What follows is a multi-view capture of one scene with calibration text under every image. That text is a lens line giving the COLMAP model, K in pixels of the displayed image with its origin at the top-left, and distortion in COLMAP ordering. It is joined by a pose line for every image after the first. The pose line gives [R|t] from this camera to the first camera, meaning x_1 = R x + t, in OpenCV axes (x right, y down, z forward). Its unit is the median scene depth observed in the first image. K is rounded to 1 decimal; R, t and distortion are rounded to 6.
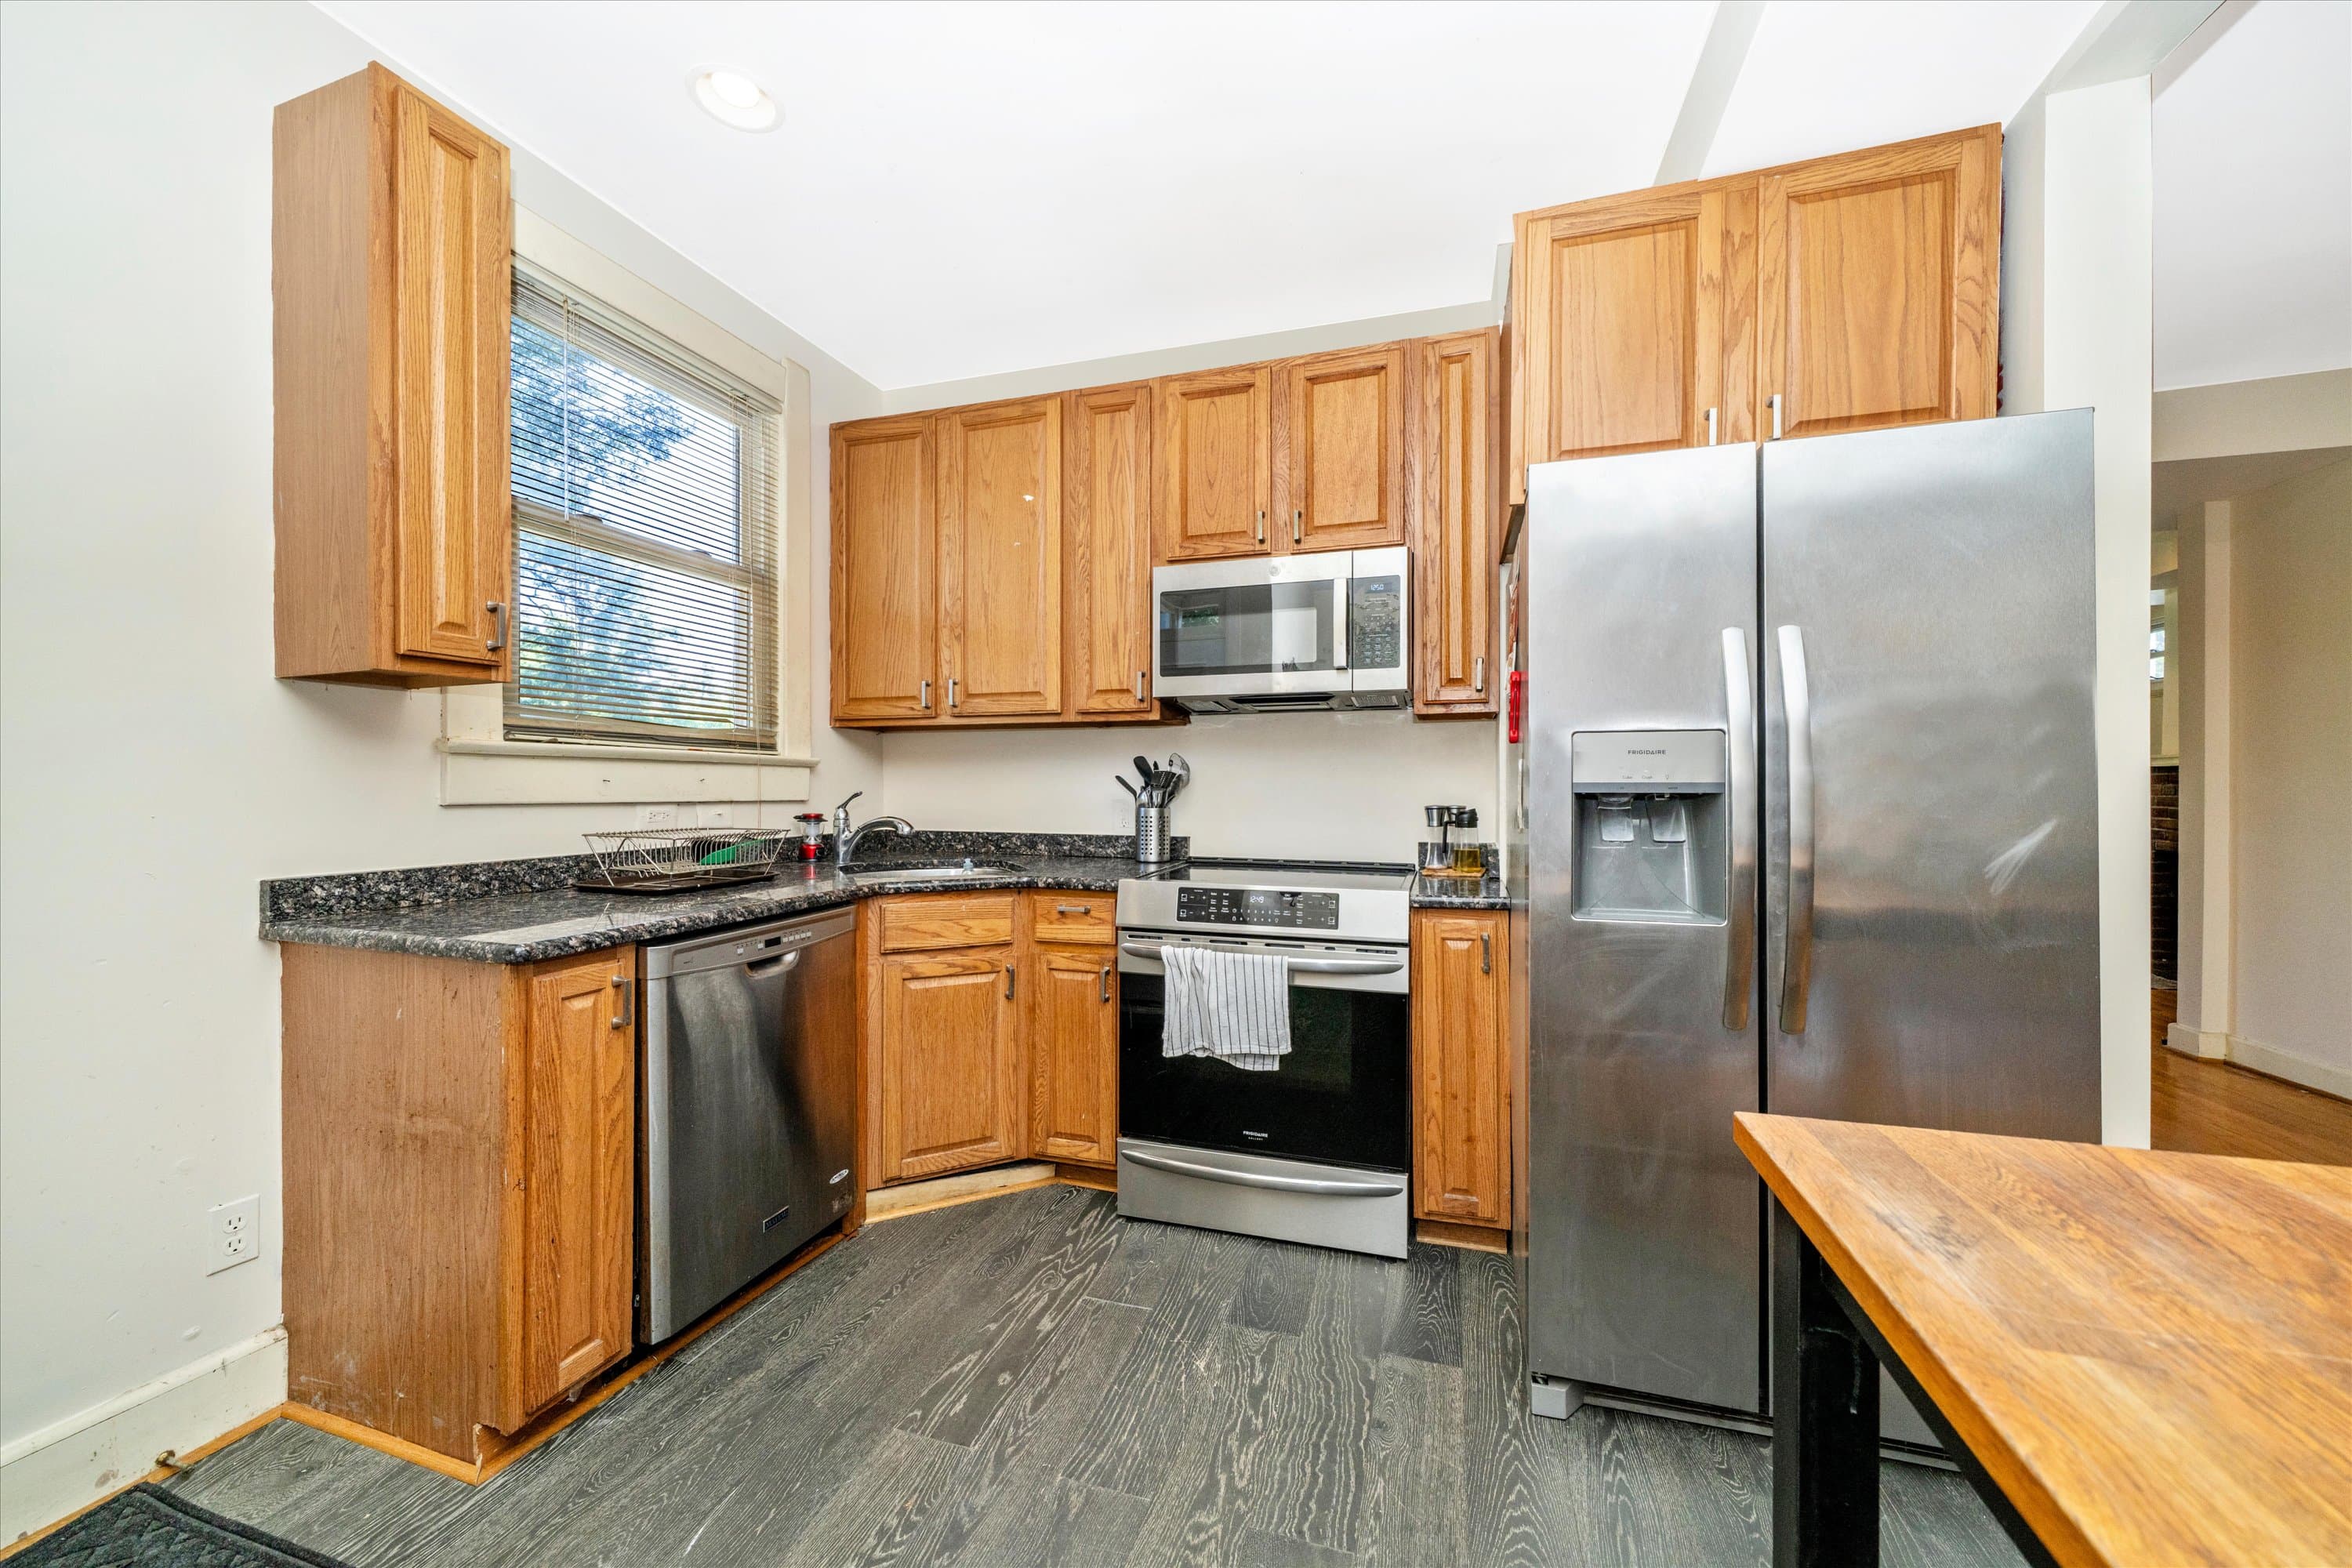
lens RADIAL K [[837.5, 0, 1158.1], [0, 837.5, 785.1], [0, 0, 1]] dist [-0.005587, -0.000169]
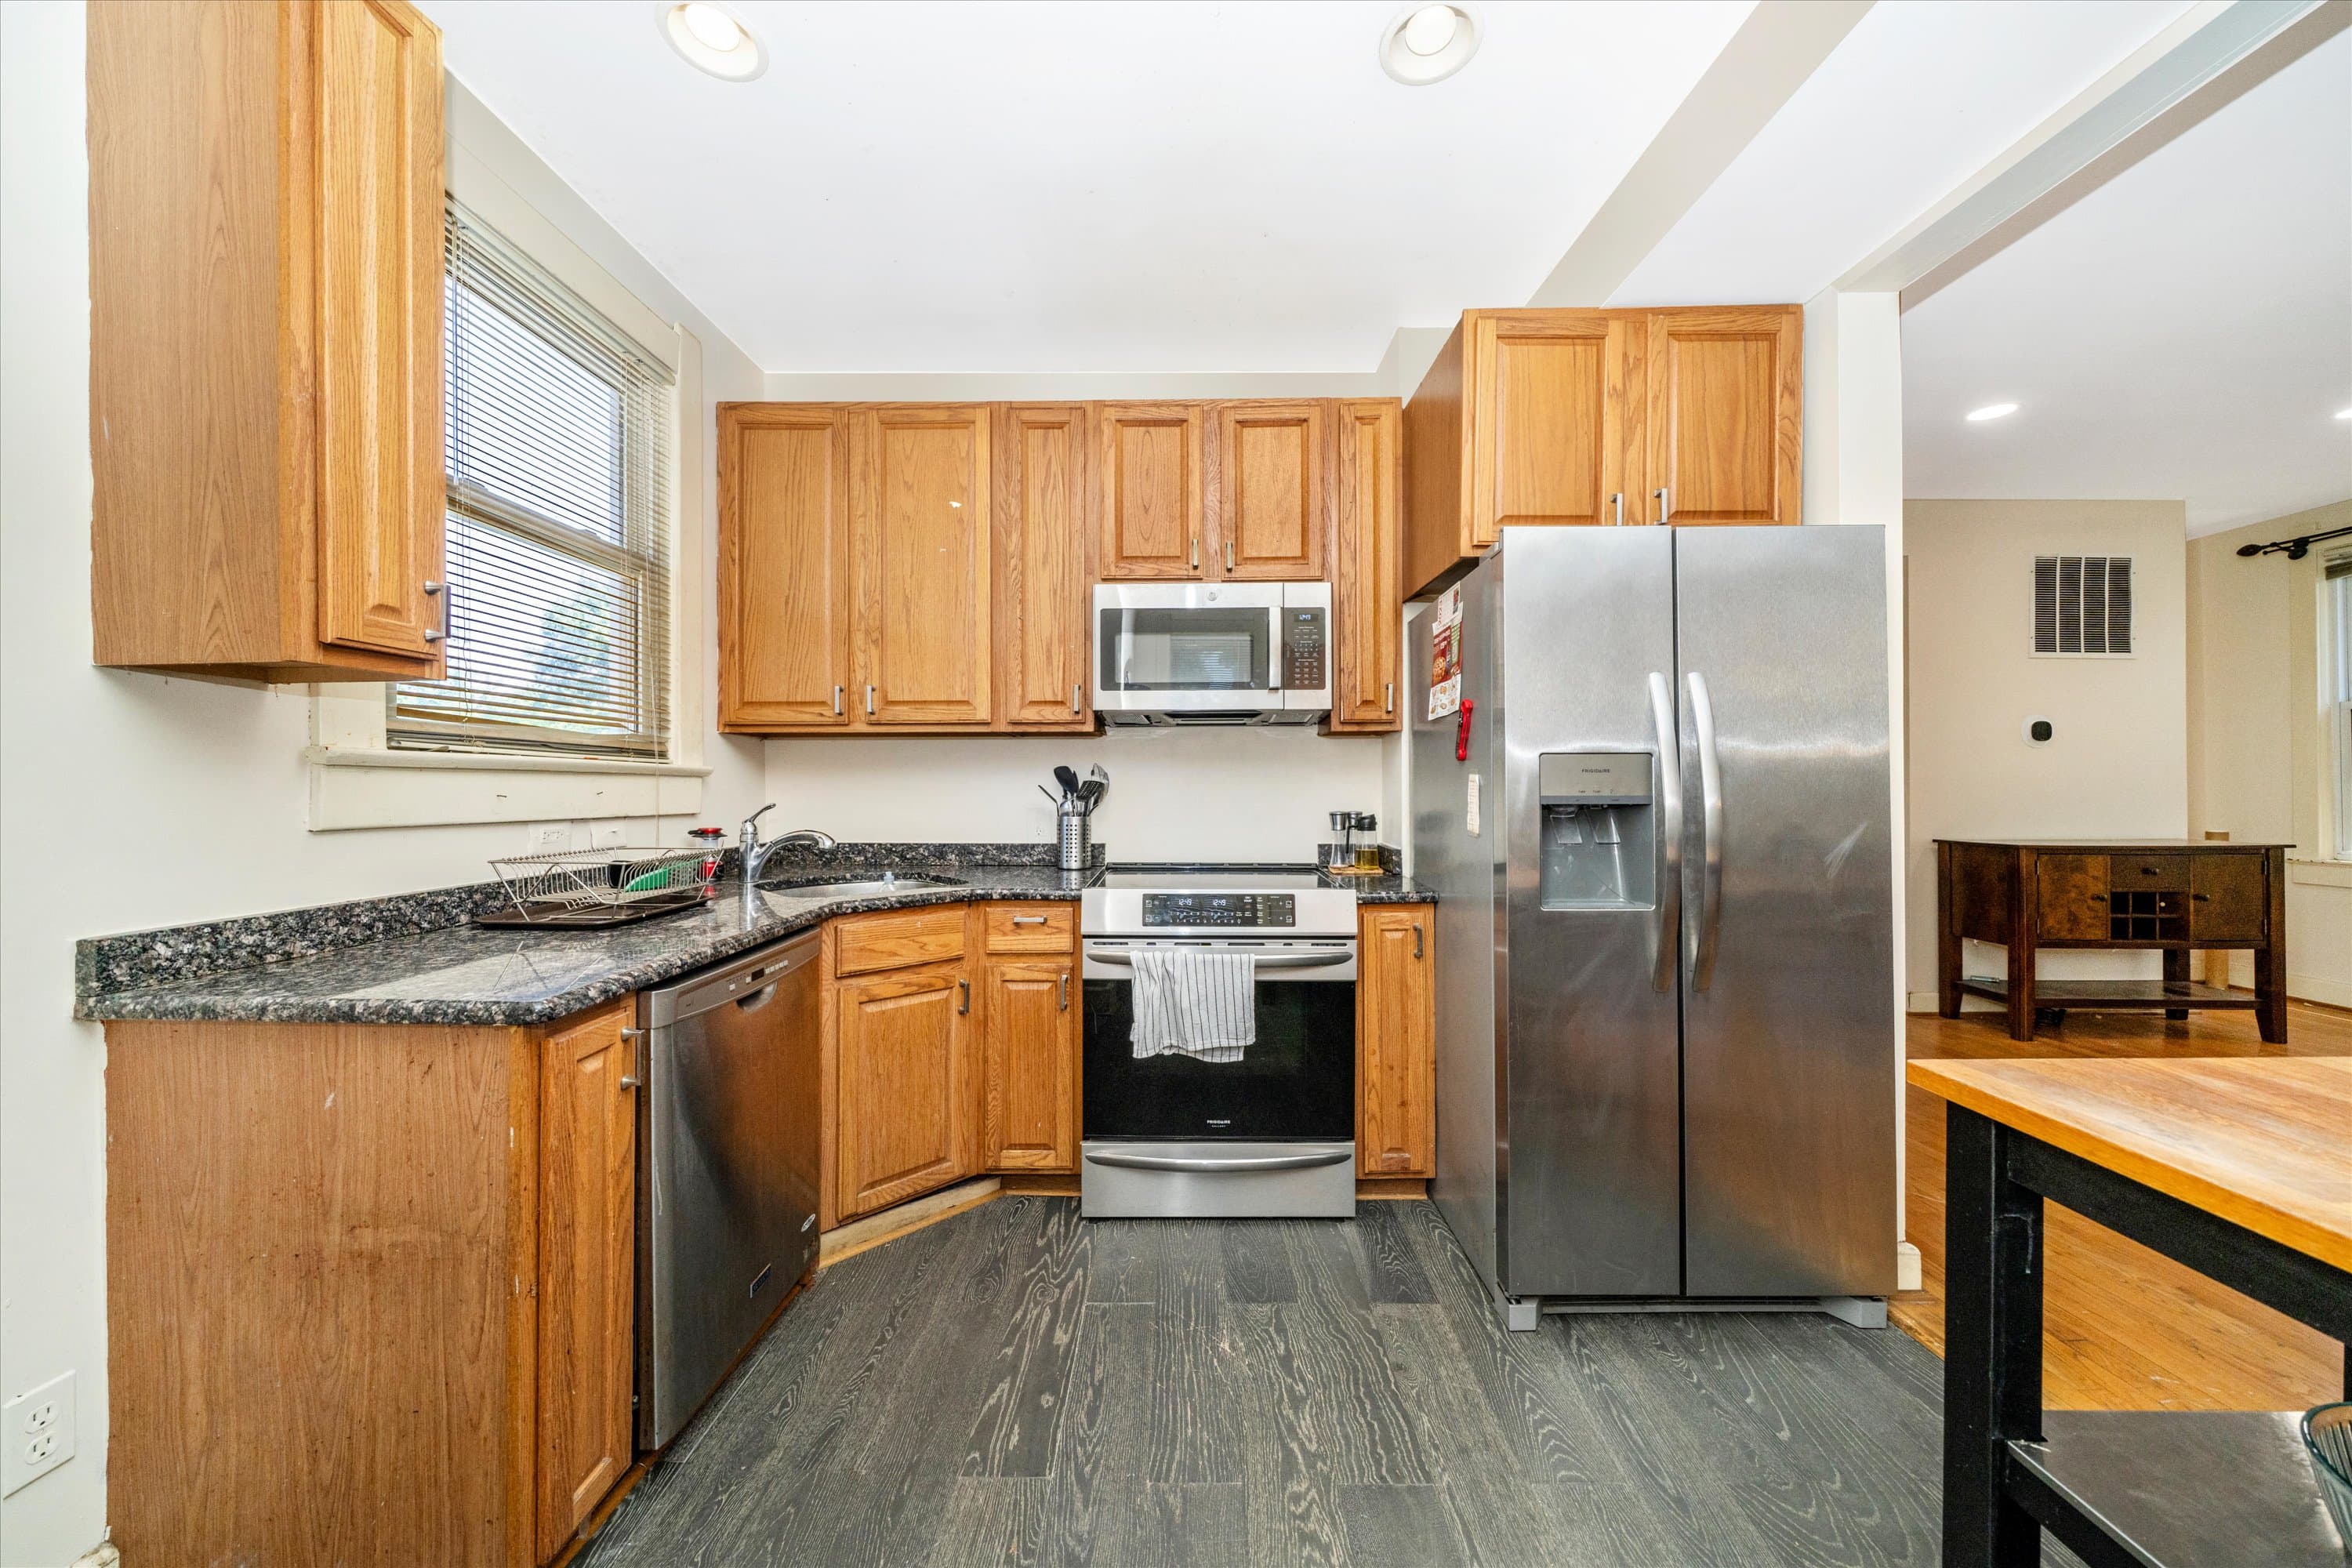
lens RADIAL K [[798.3, 0, 1157.8], [0, 798.3, 782.0], [0, 0, 1]] dist [-0.004872, 0.000424]
pose [[0.959767, -0.002146, 0.280790, -0.257992], [0.003729, 0.999980, -0.005102, -0.013573], [-0.280774, 0.005944, 0.959756, 0.042143]]
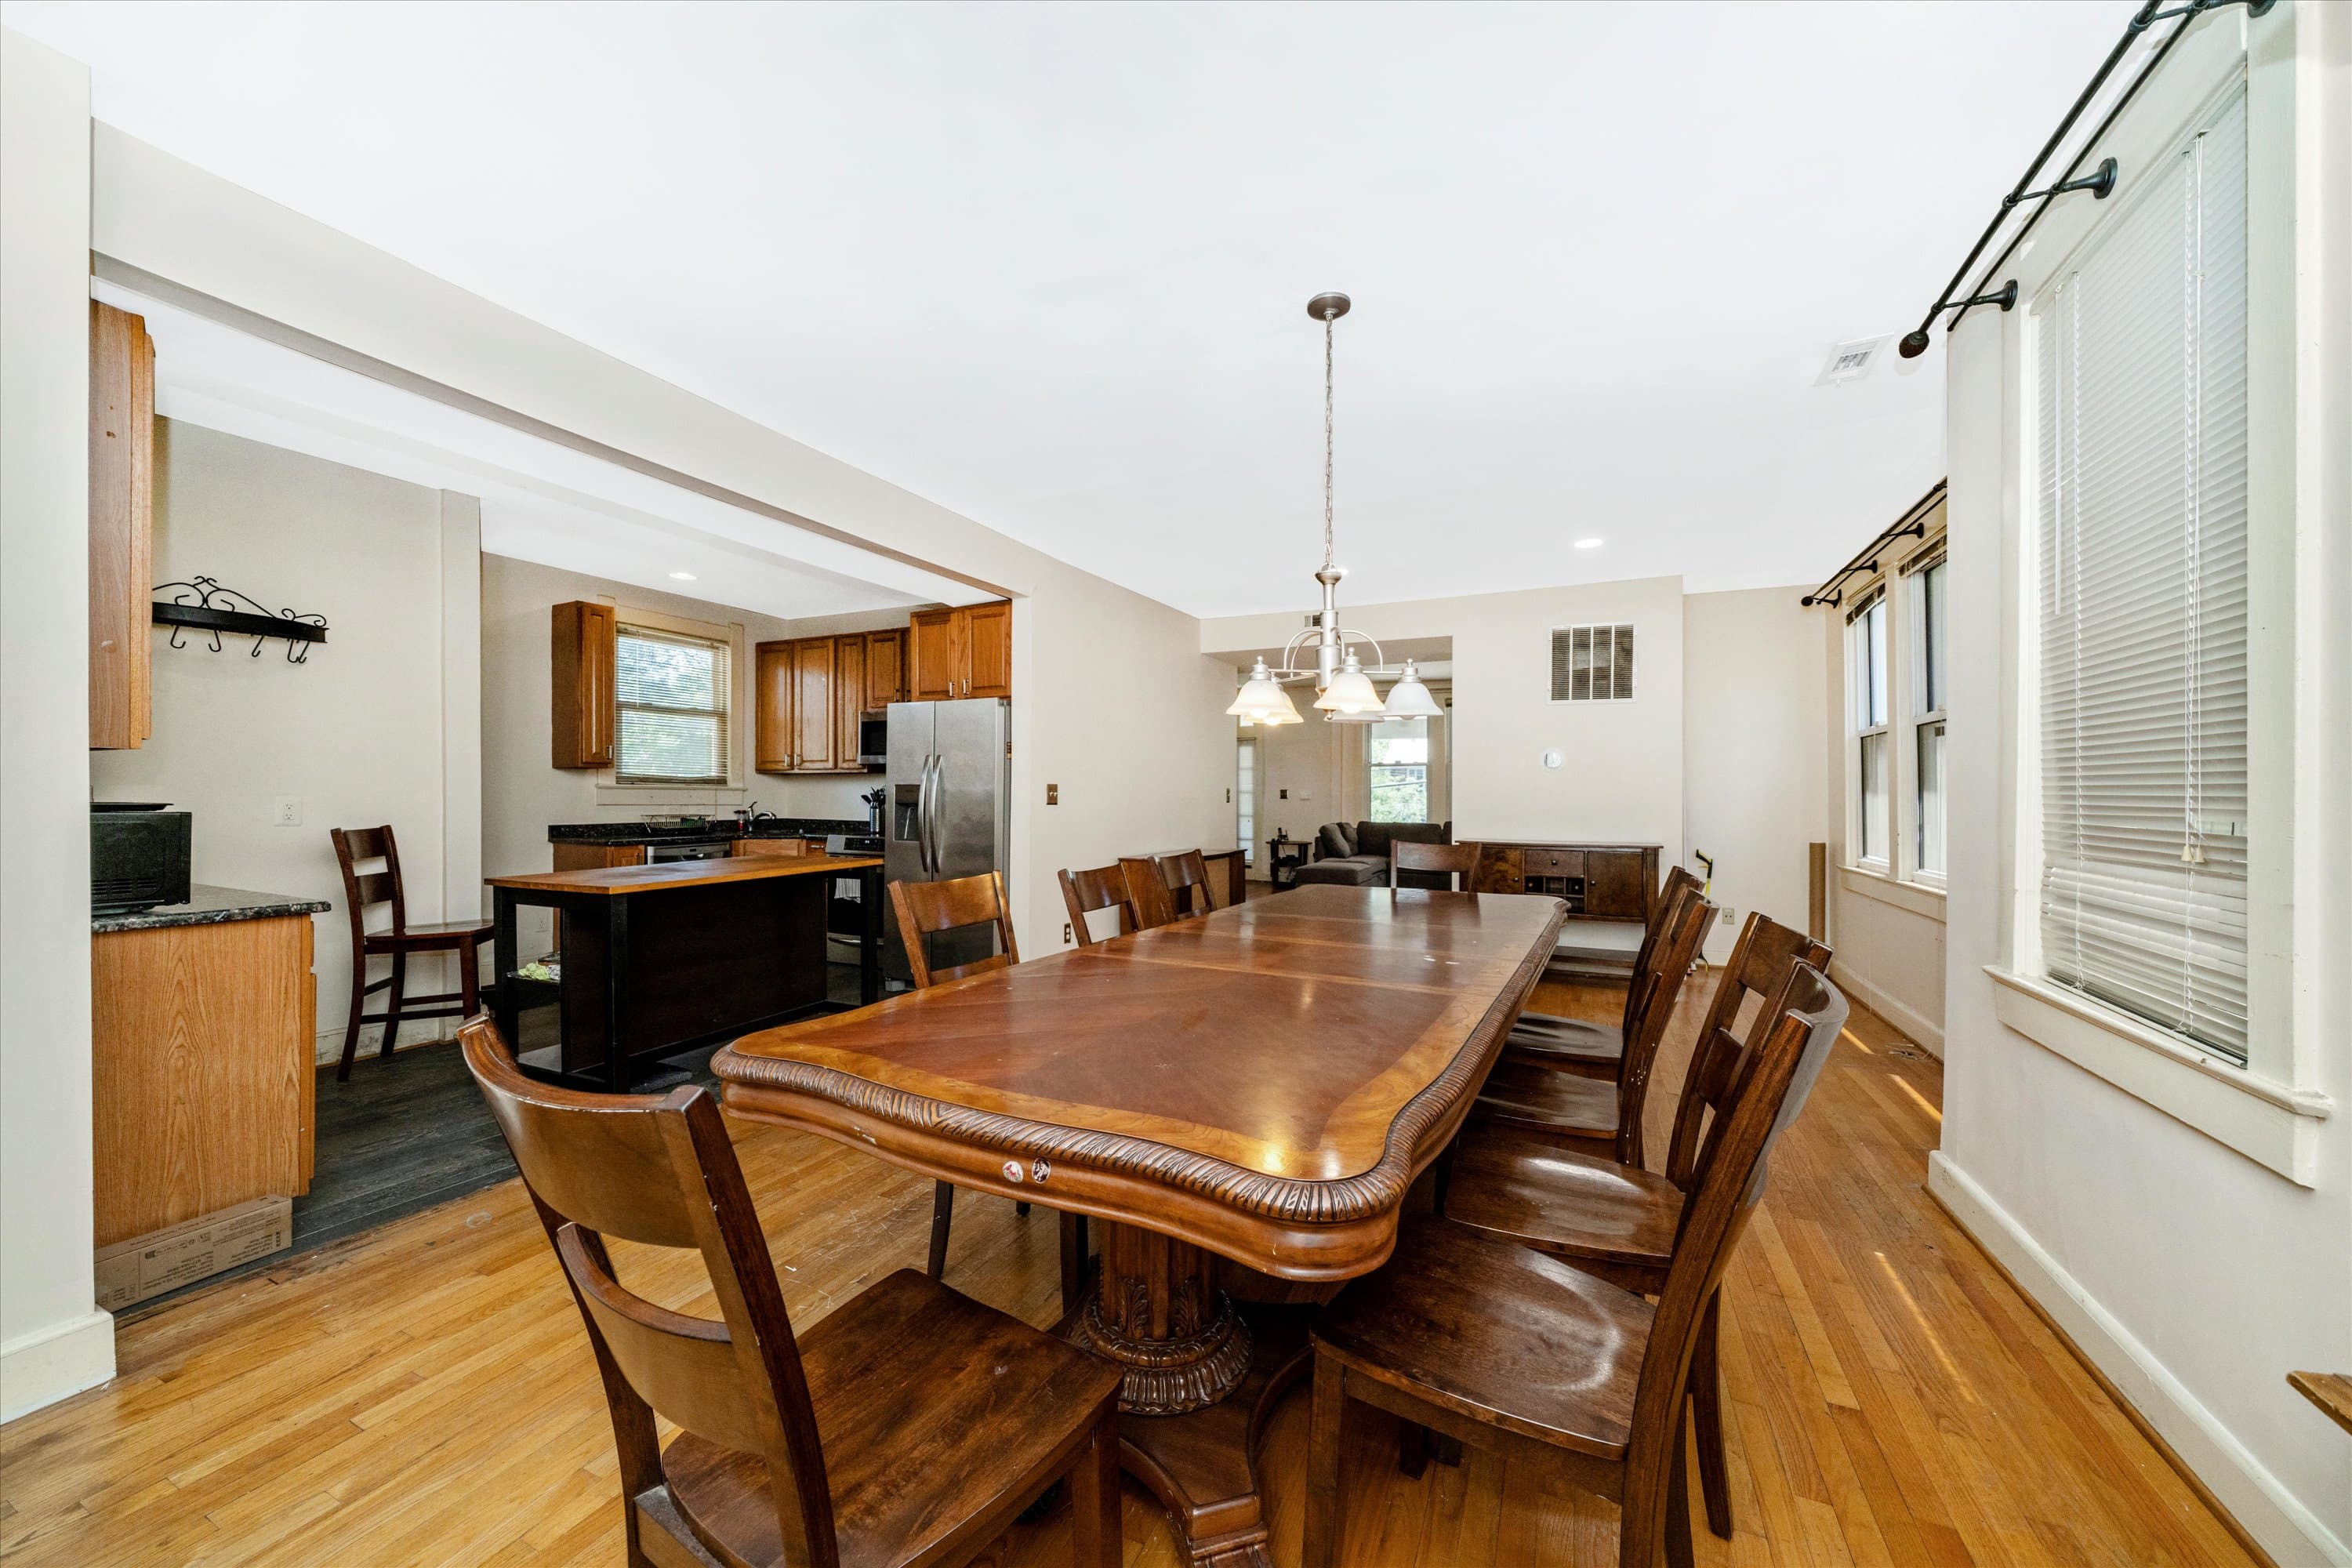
lens RADIAL K [[837.5, 0, 1184.3], [0, 837.5, 787.4], [0, 0, 1]] dist [-0.005587, -0.000169]
pose [[0.990139, 0.002089, -0.140074, 1.638645], [-0.002603, 0.999991, -0.003484, -0.037027], [0.140065, 0.003814, 0.990135, -1.673522]]
